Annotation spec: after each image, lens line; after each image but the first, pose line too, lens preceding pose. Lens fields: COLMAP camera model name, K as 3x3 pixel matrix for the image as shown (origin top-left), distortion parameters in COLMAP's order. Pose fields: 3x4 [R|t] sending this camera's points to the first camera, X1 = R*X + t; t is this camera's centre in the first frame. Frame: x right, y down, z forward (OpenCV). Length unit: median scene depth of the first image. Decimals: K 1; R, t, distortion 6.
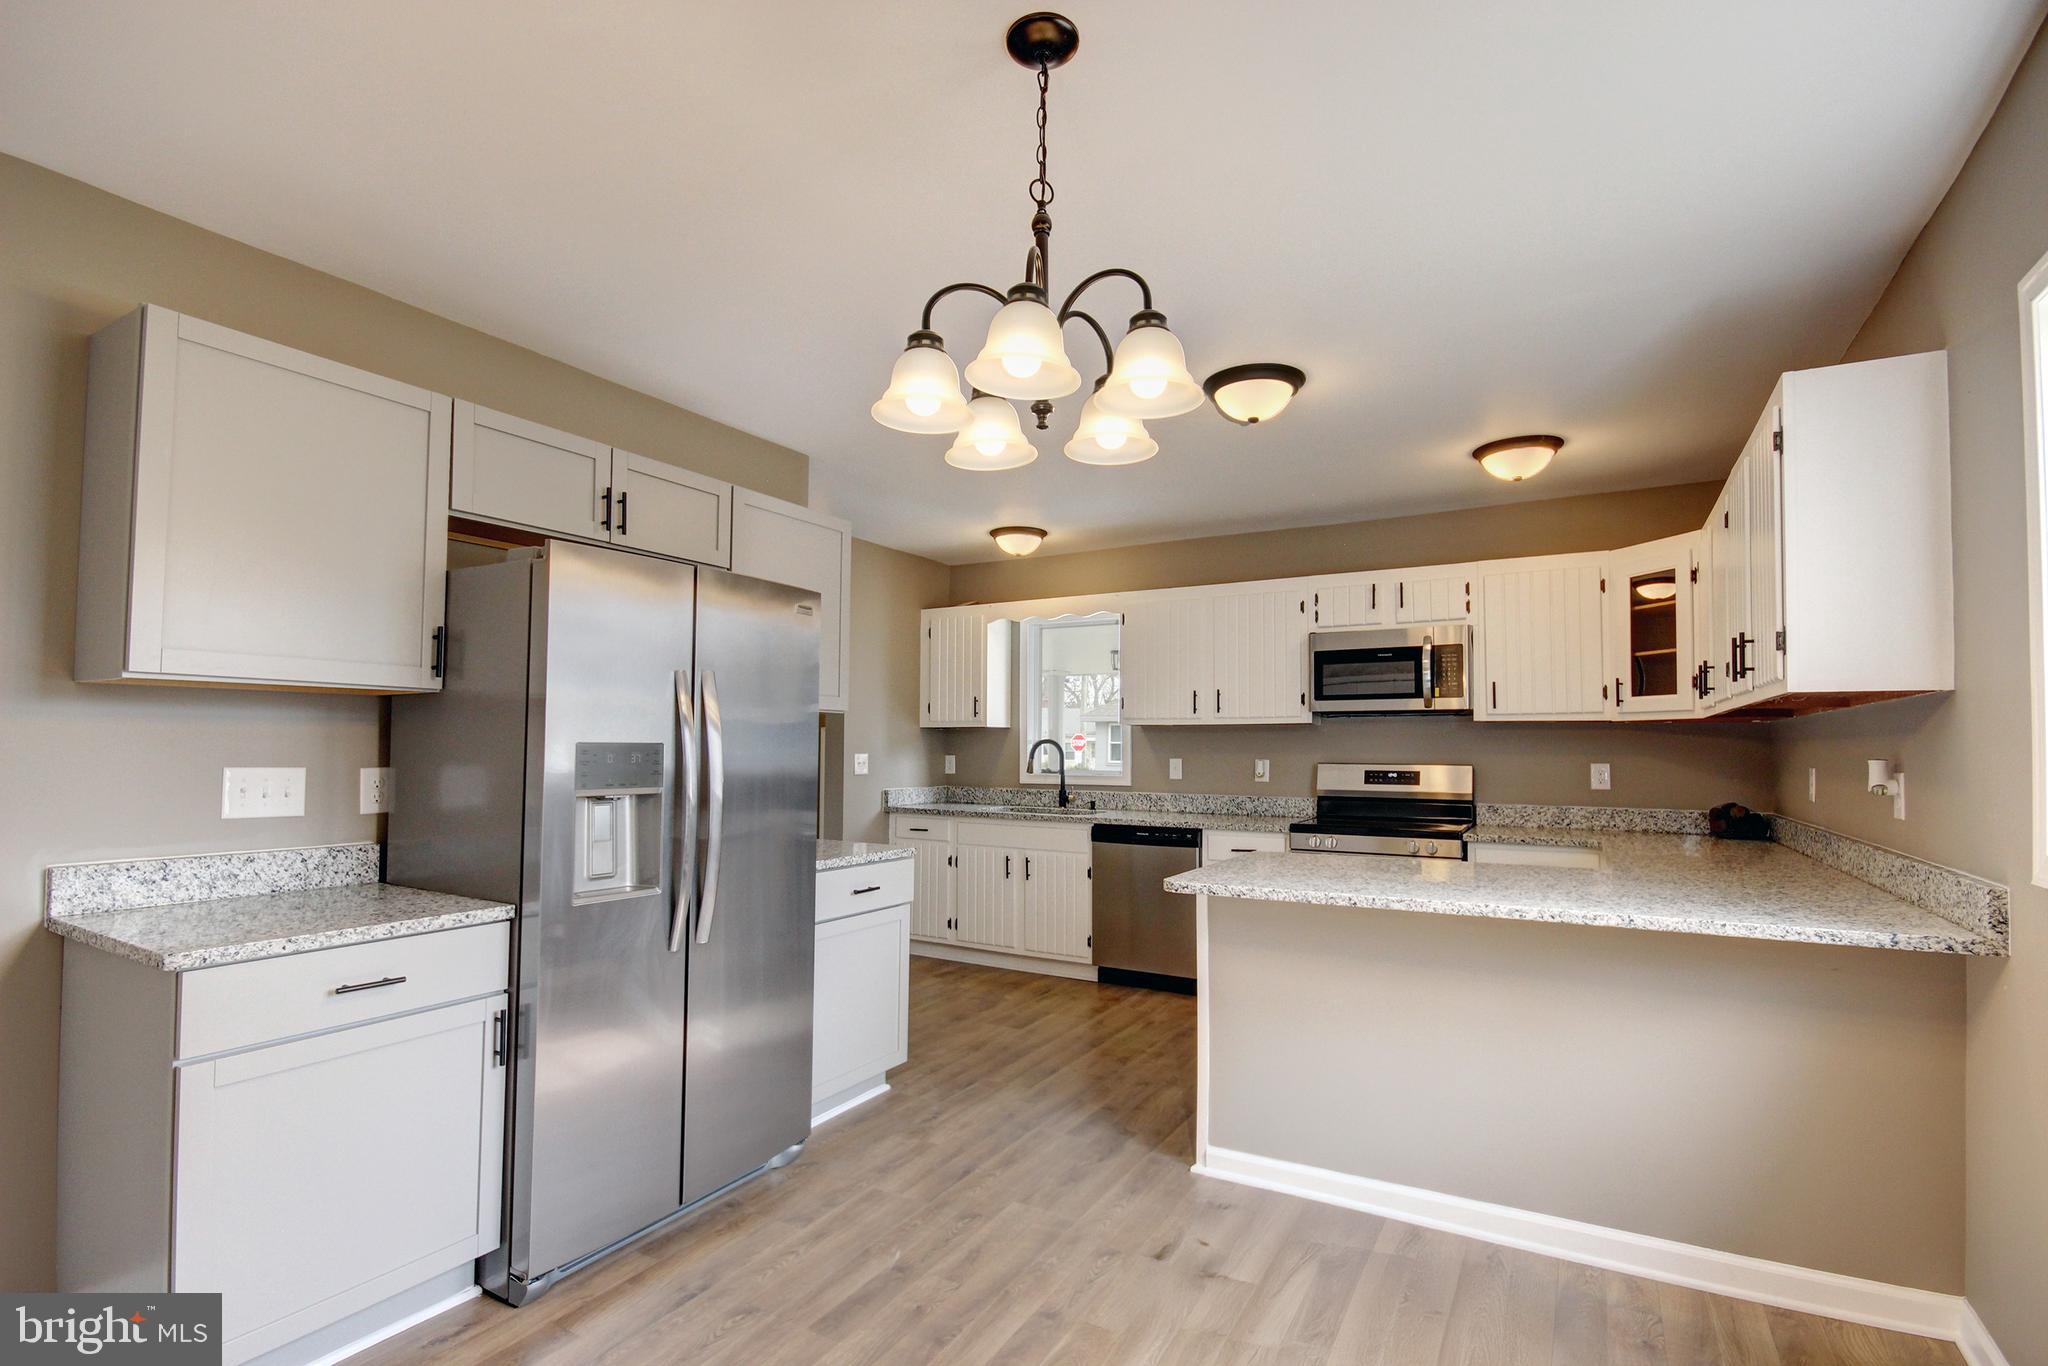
lens RADIAL K [[961.1, 0, 1025.5], [0, 961.1, 691.1], [0, 0, 1]] dist [0.002441, 0.000411]
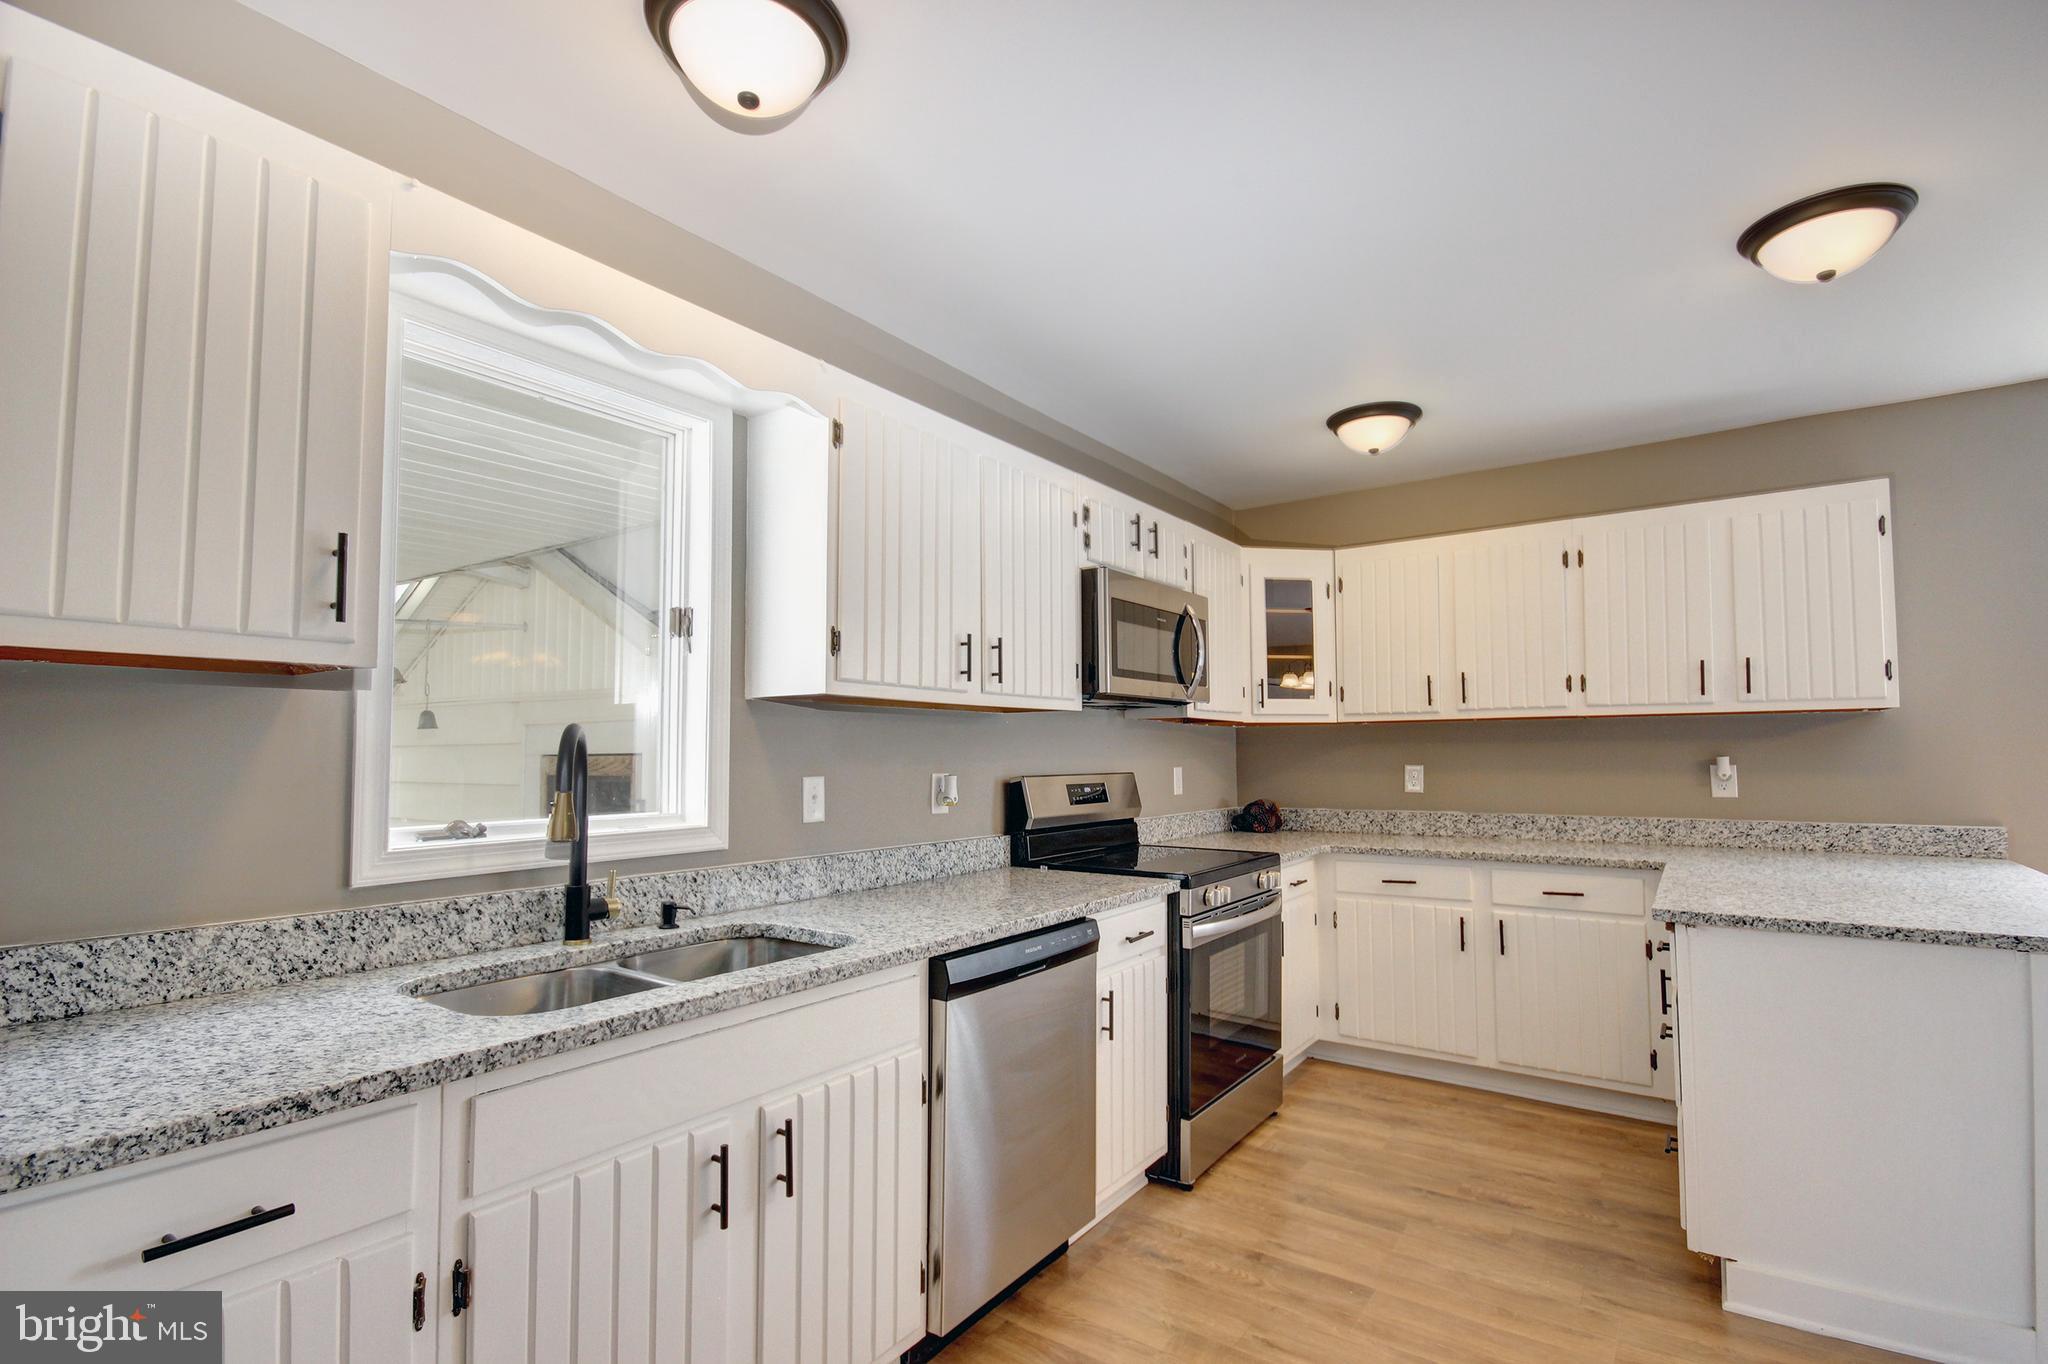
lens RADIAL K [[961.1, 0, 1023.3], [0, 961.1, 698.6], [0, 0, 1]] dist [0.002441, 0.000411]
pose [[0.088397, 0.059716, 0.994294, -0.287069], [-0.049903, 0.997213, -0.055455, 0.055746], [-0.994834, -0.044716, 0.091131, 0.887283]]
